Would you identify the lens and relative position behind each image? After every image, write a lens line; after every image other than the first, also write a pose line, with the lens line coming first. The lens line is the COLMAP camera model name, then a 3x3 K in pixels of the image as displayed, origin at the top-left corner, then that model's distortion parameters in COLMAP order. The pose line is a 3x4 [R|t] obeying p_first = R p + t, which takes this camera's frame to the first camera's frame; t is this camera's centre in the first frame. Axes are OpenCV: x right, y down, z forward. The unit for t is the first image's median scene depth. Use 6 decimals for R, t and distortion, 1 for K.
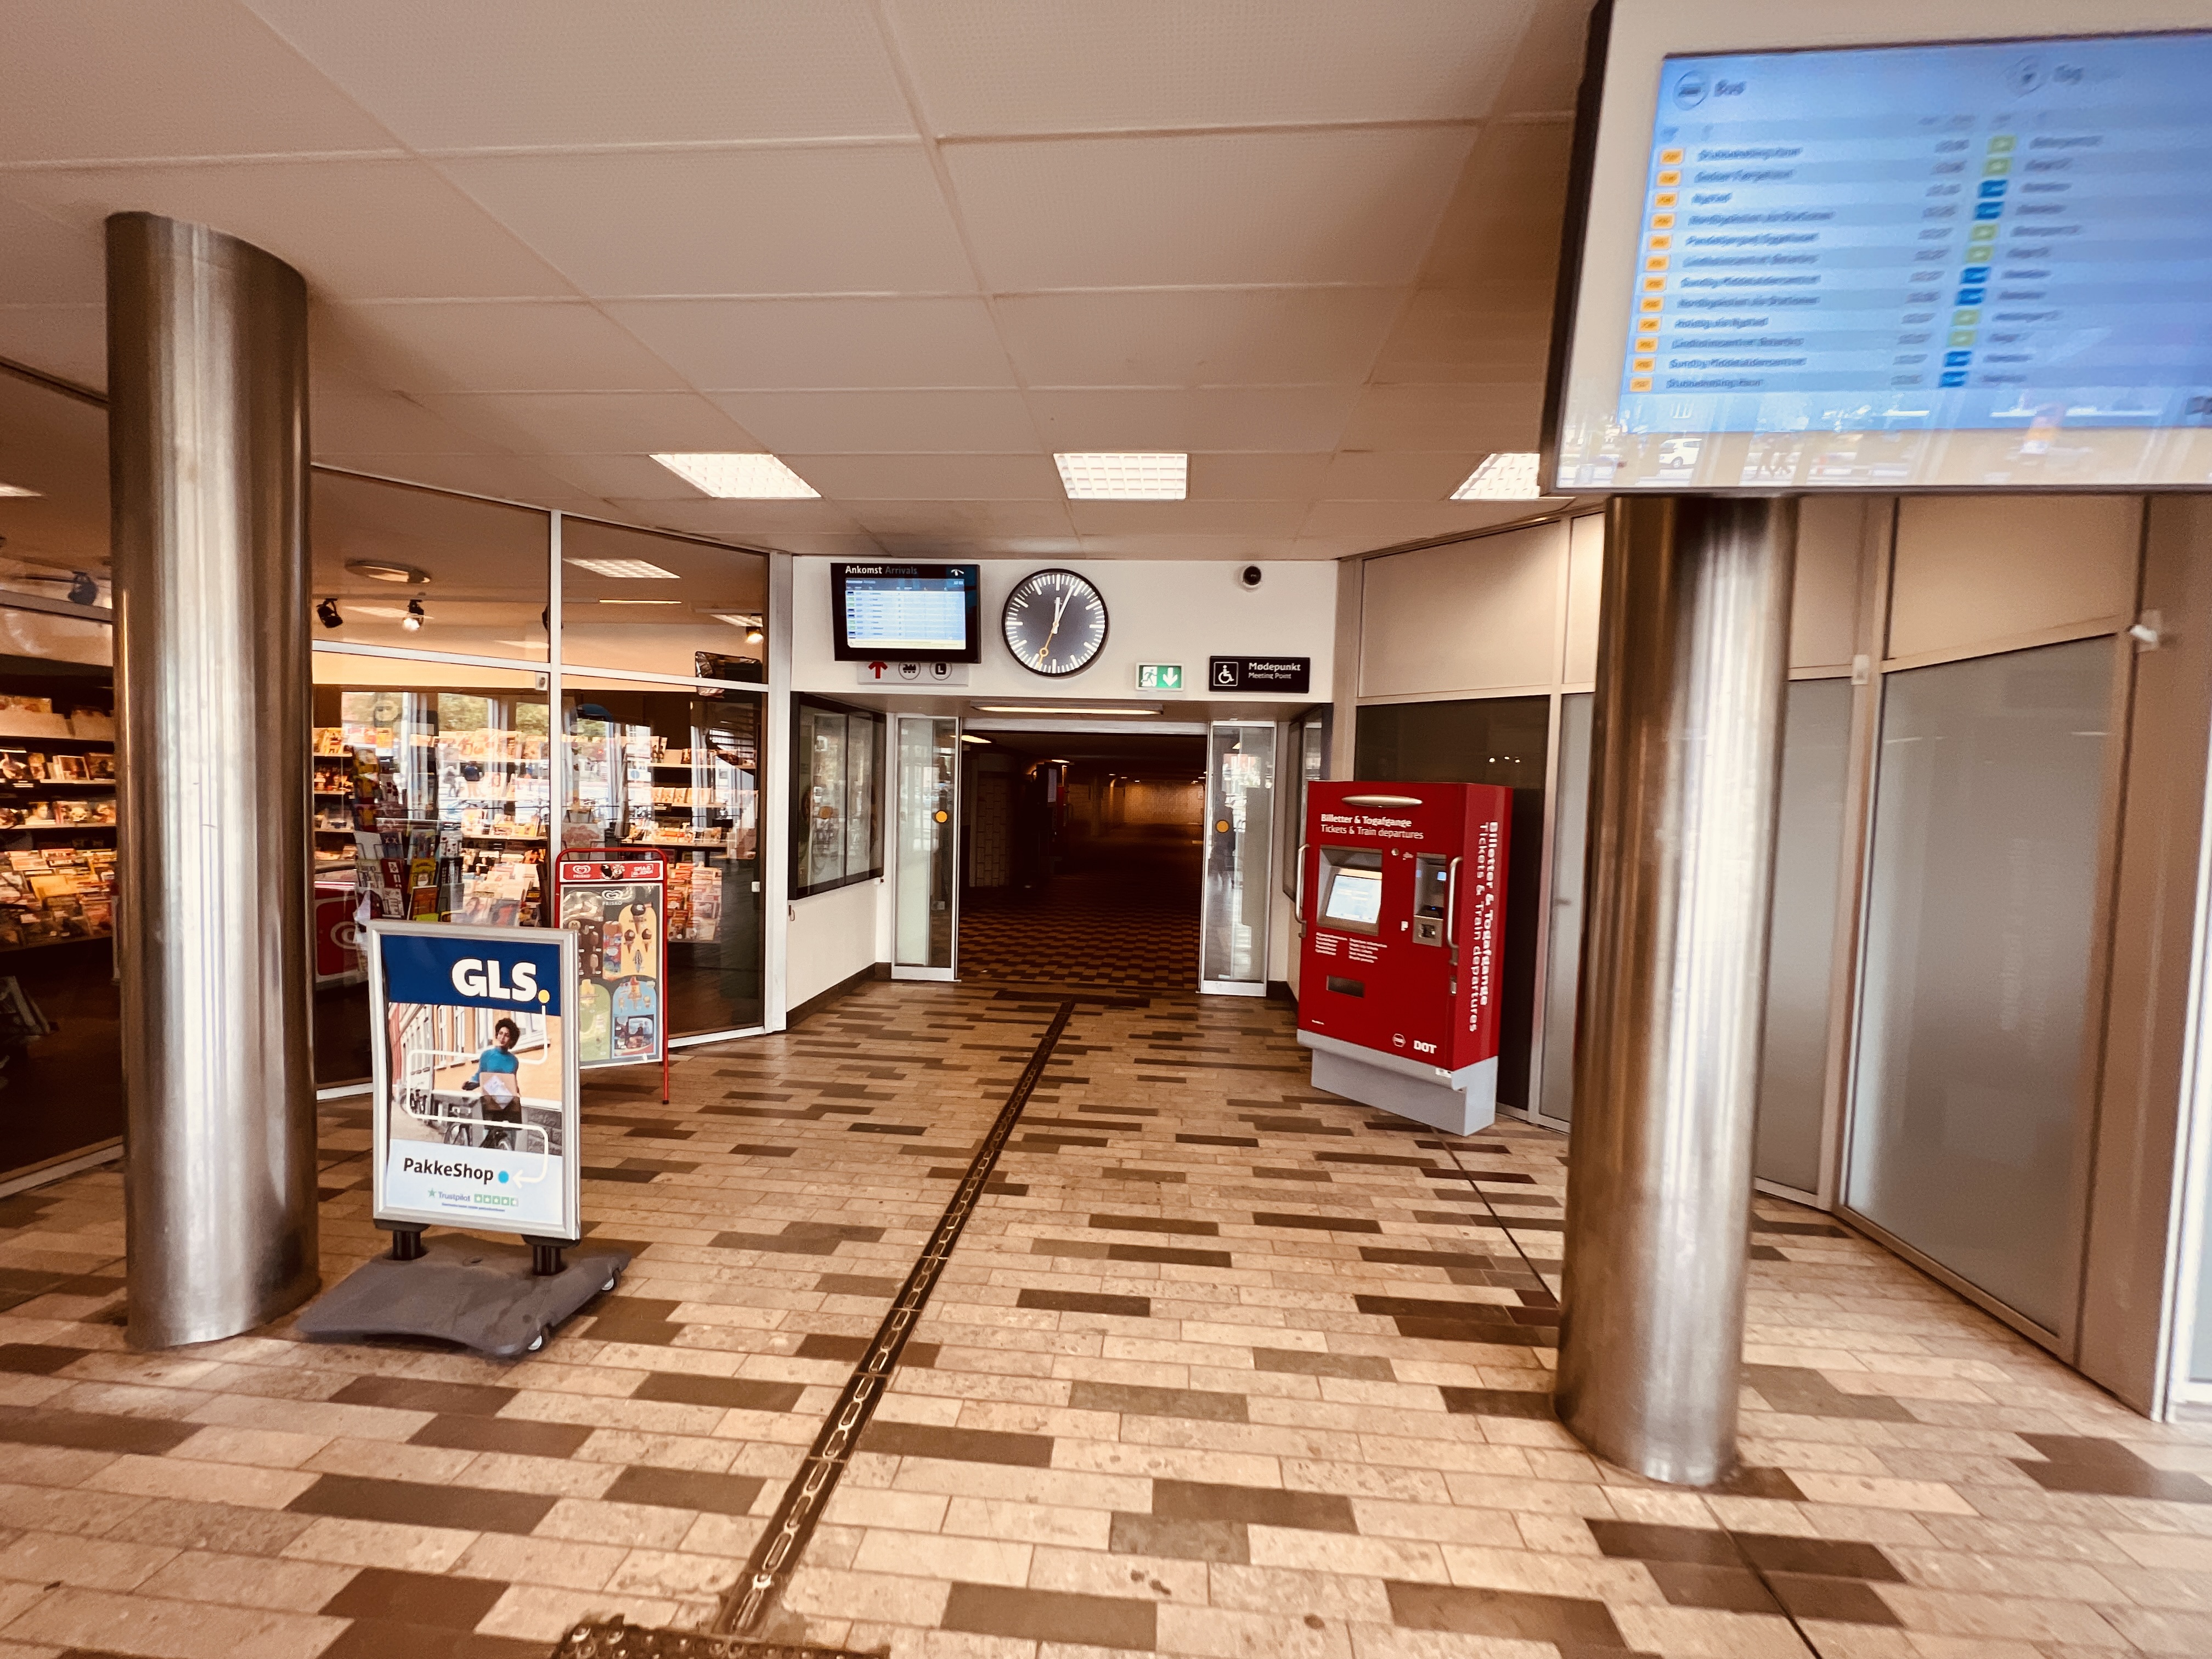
lens RADIAL K [[901.8, 0, 1120.9], [0, 901.8, 834.3], [0, 0, 1]] dist [-0.002558, 0.001976]
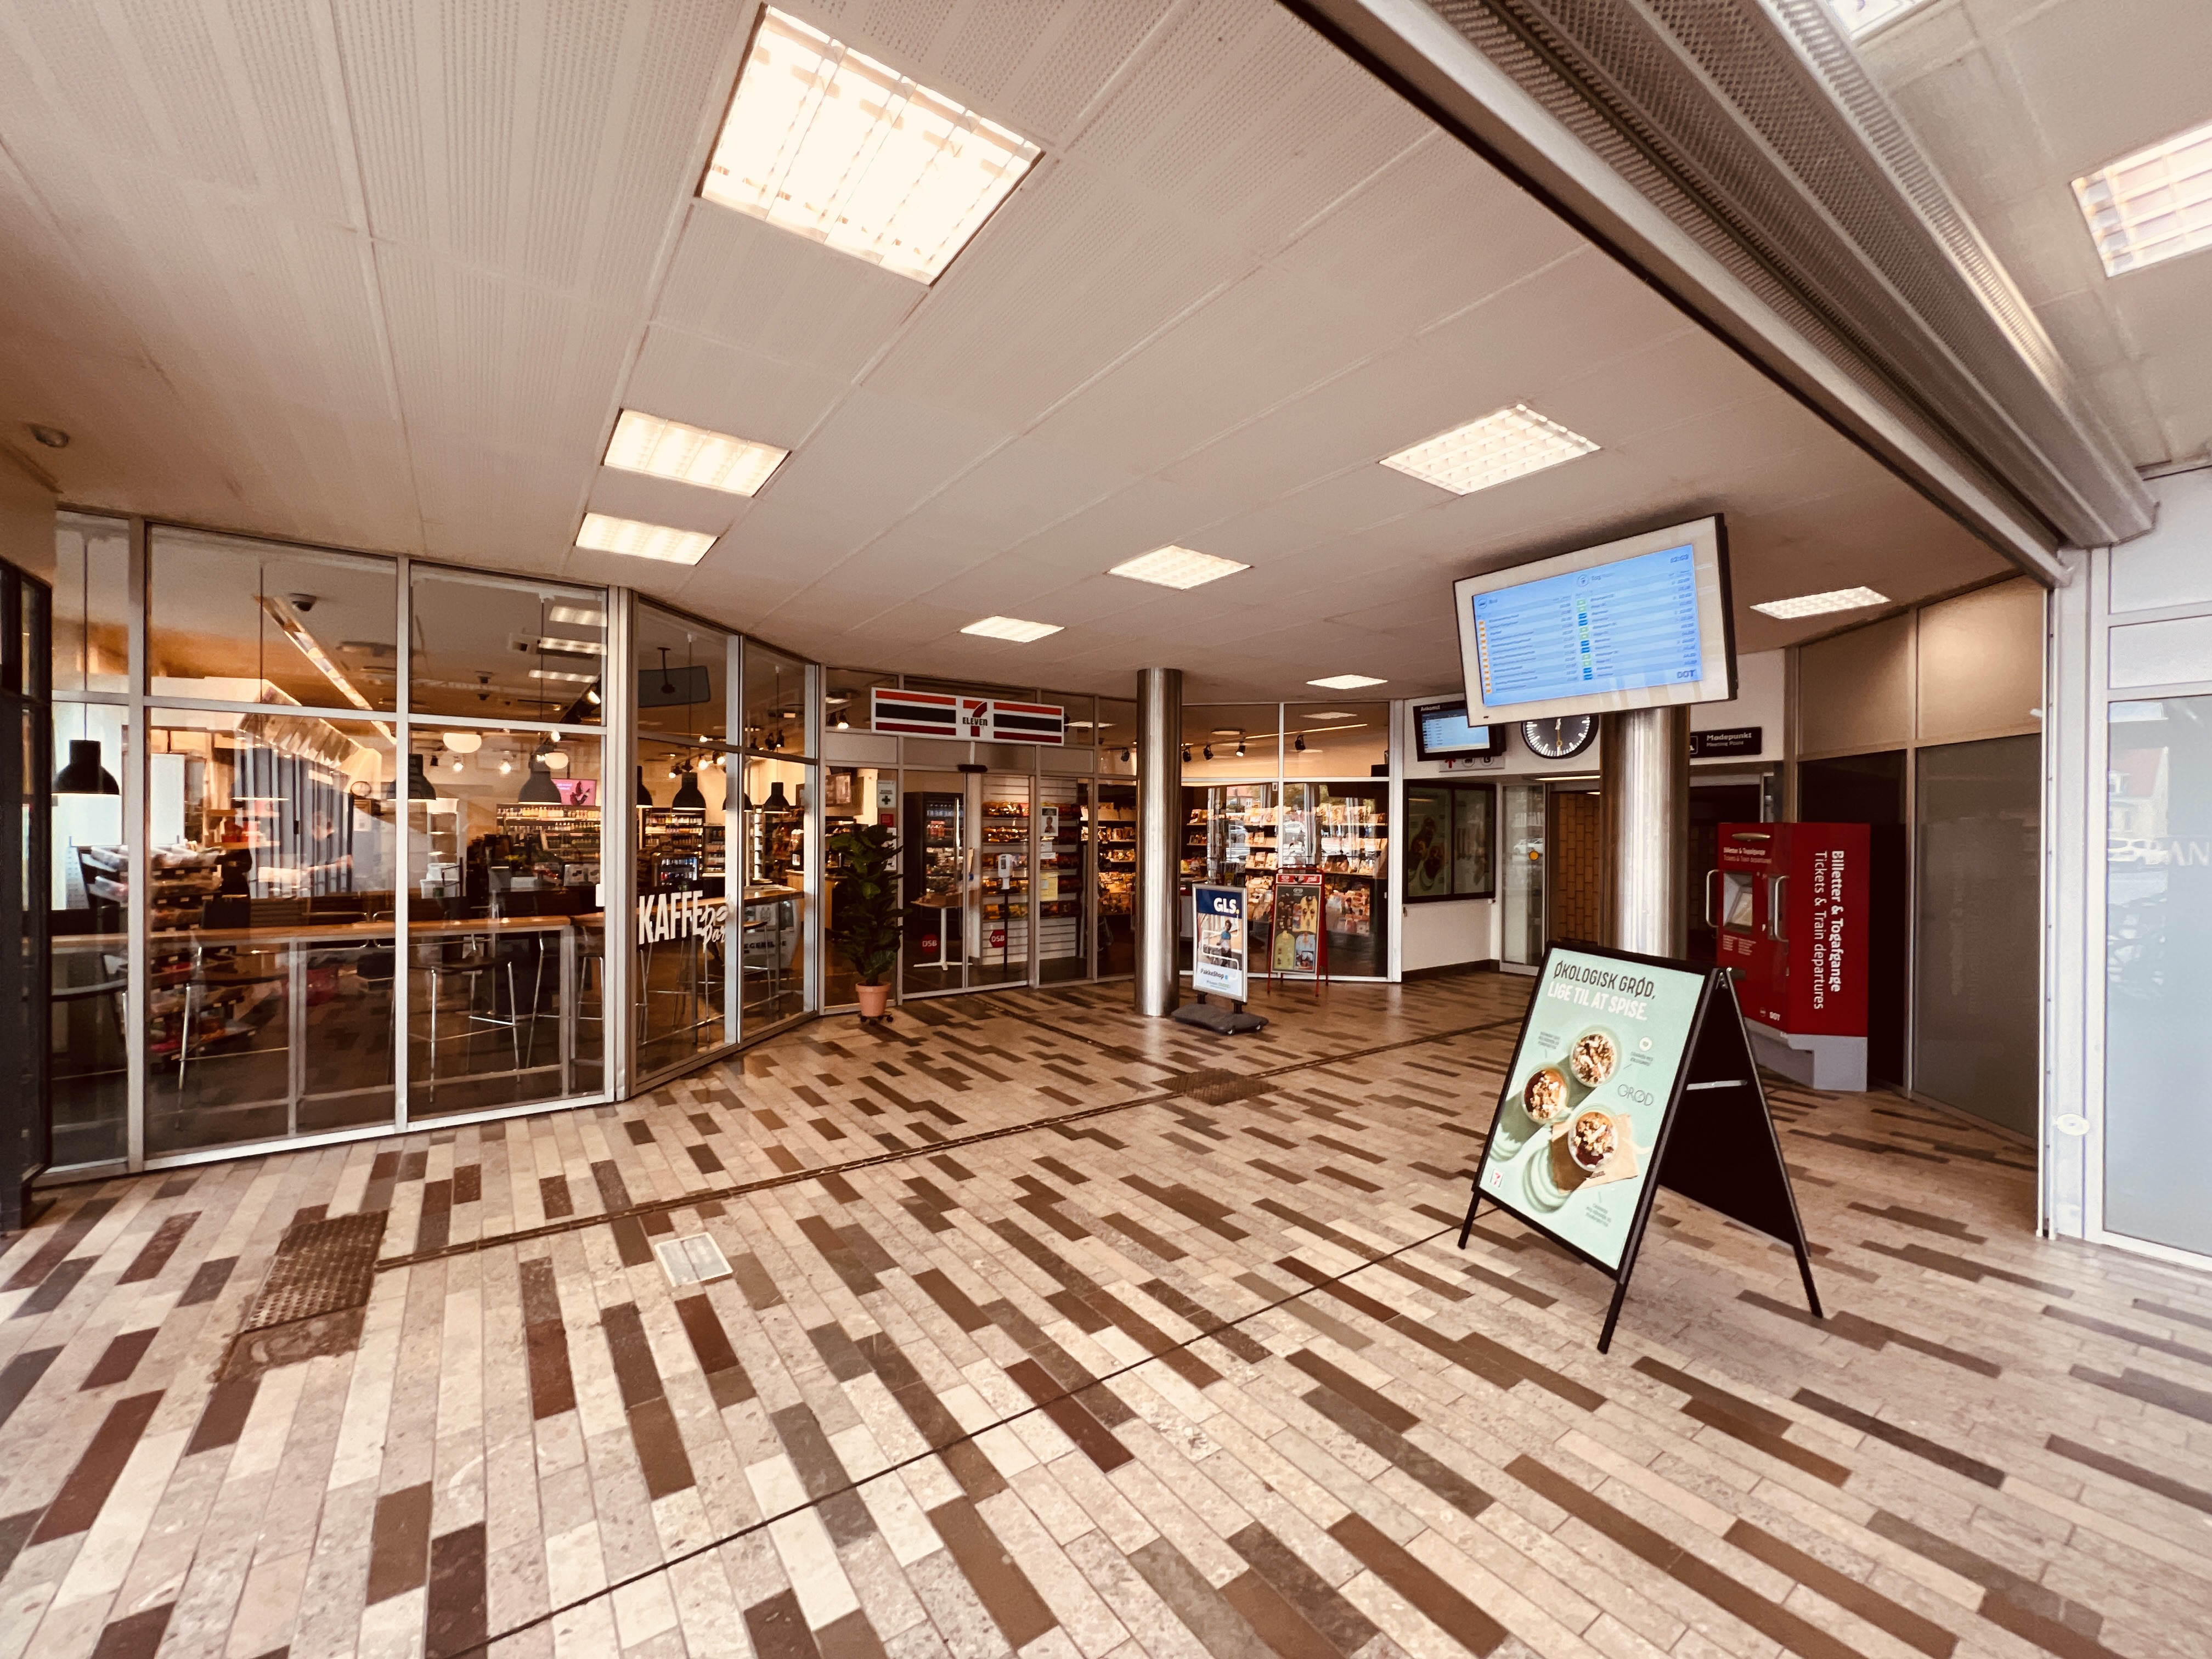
lens RADIAL K [[901.8, 0, 1148.3], [0, 901.8, 821.8], [0, 0, 1]] dist [-0.002558, 0.001976]
pose [[0.682908, -0.032064, -0.729801, 0.685785], [-0.021893, 0.997689, -0.064320, 0.050286], [0.730176, 0.059903, 0.680628, -0.629264]]
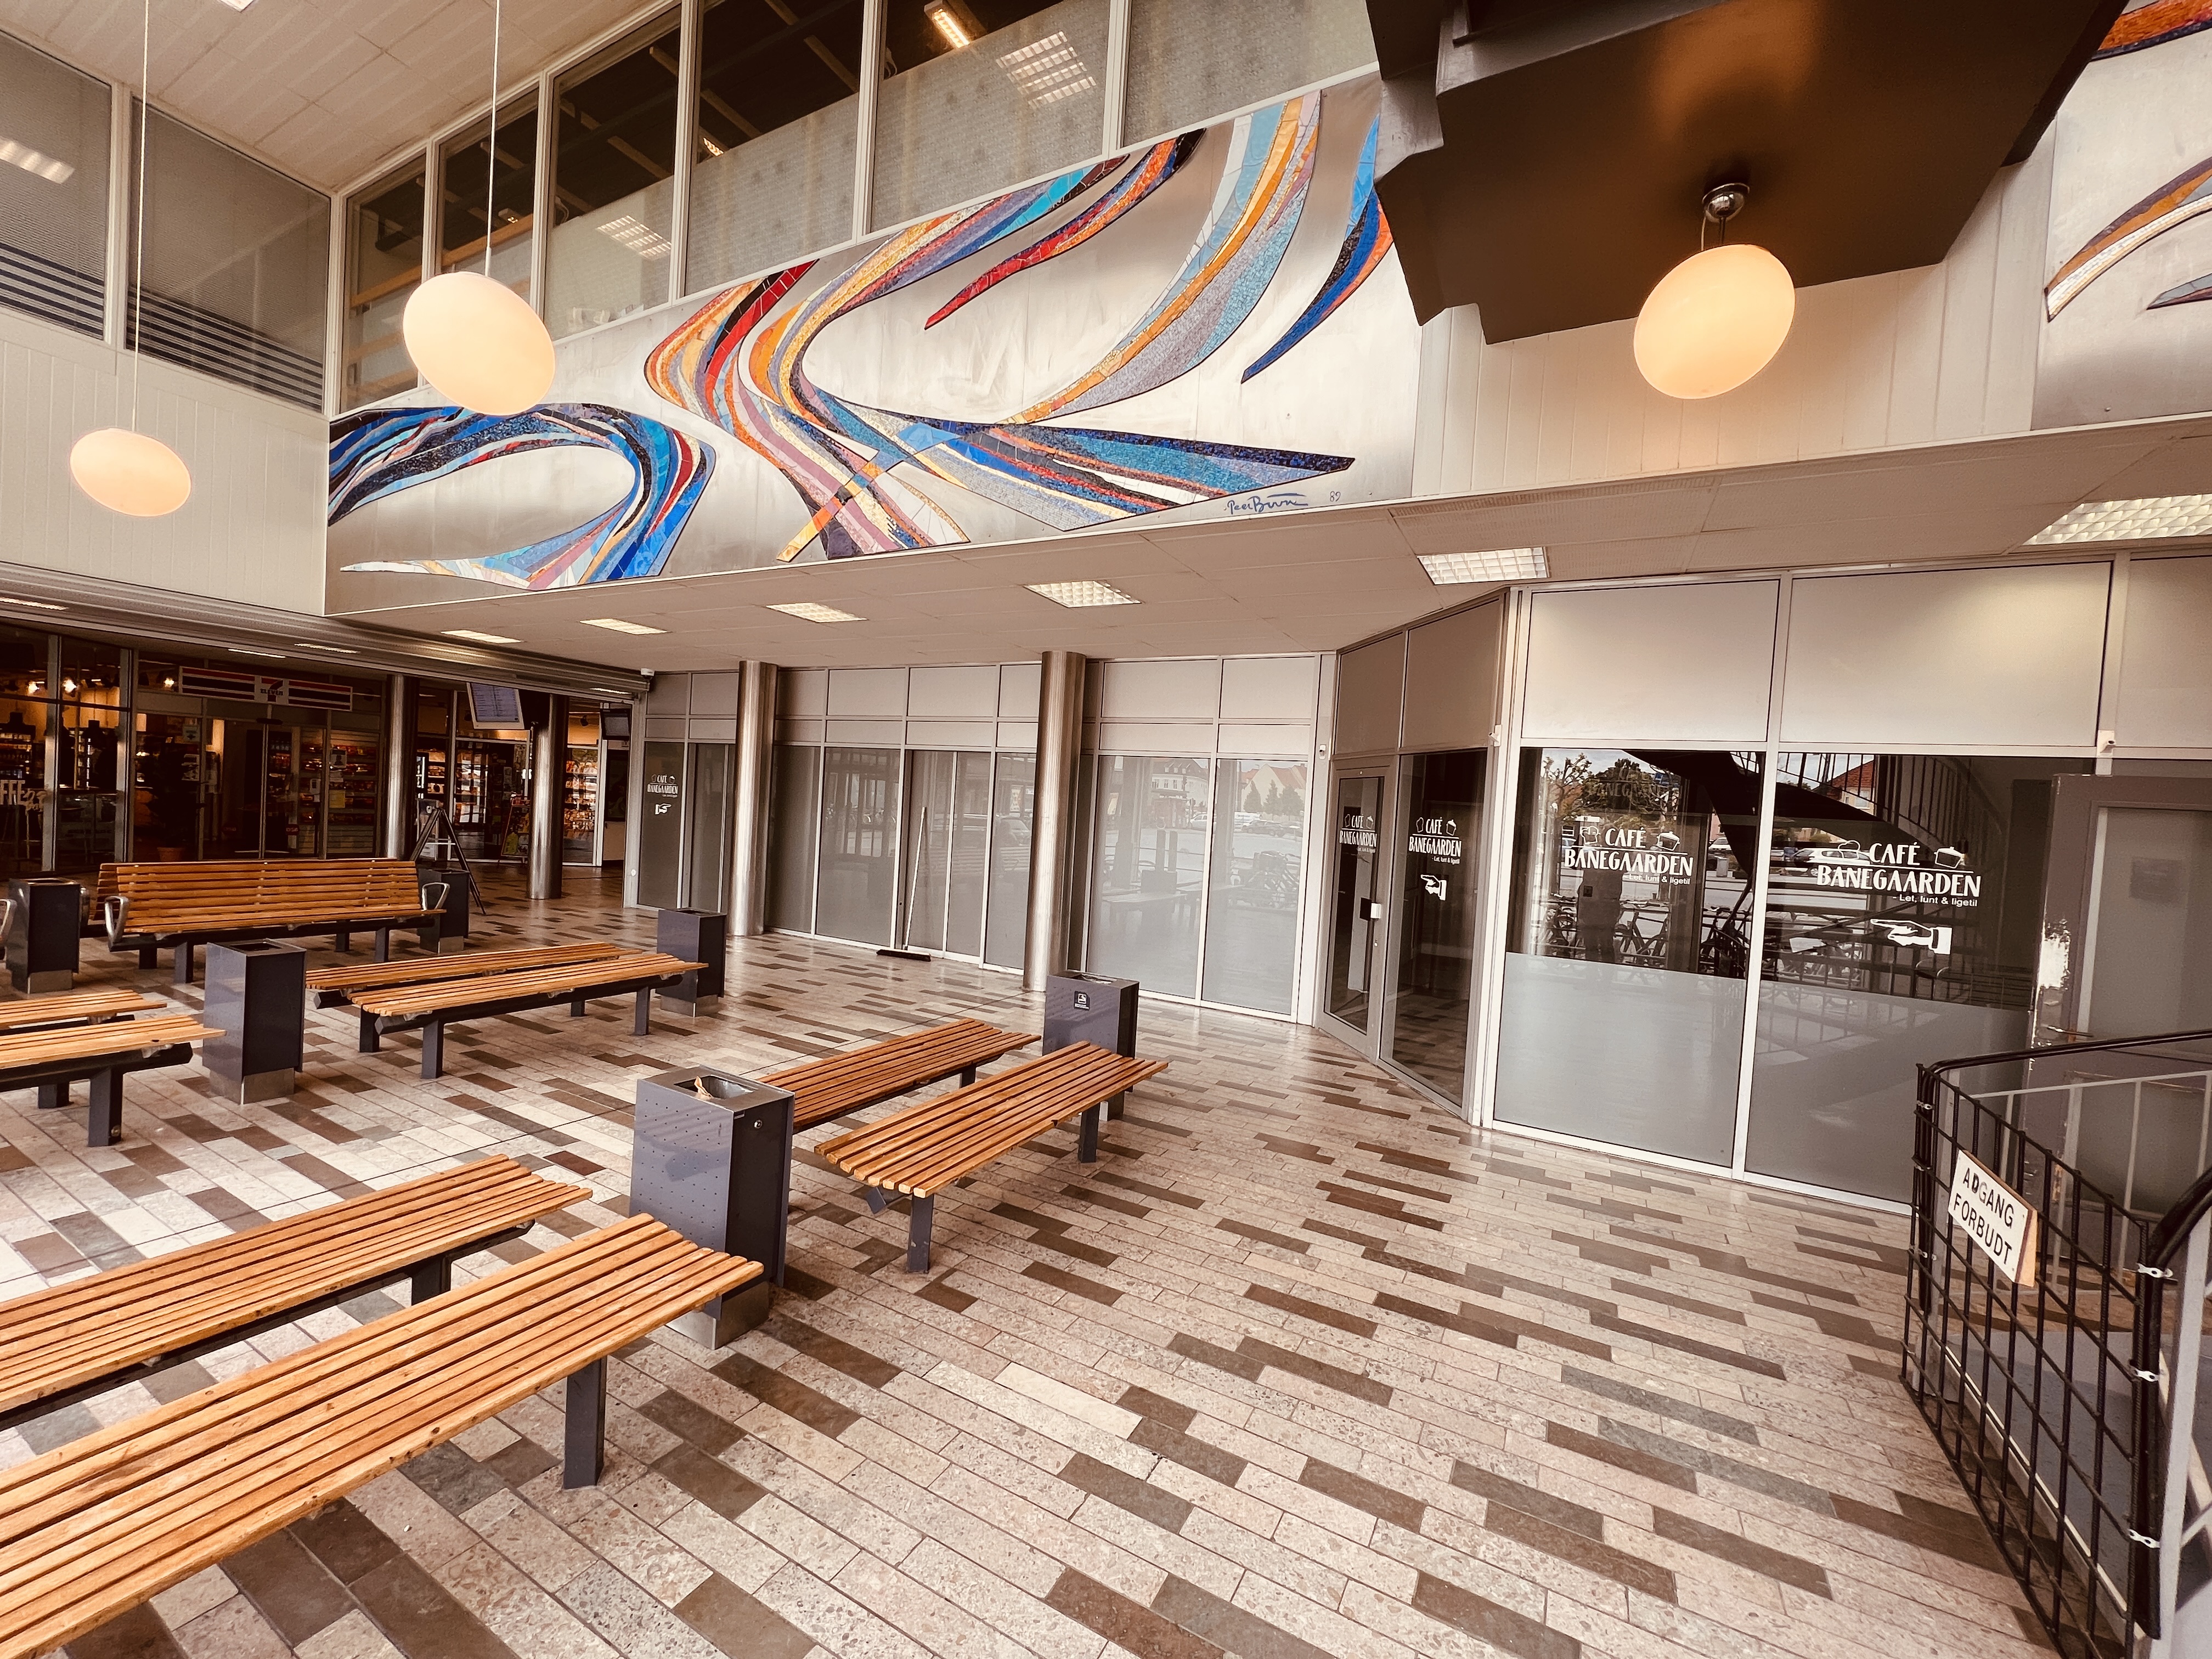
lens RADIAL K [[901.8, 0, 1117.3], [0, 901.8, 820.4], [0, 0, 1]] dist [-0.002558, 0.001976]
pose [[0.919482, 0.032013, -0.391826, 2.942237], [-0.052842, 0.997699, -0.042488, 0.135669], [0.389564, 0.059771, 0.919058, -1.284727]]
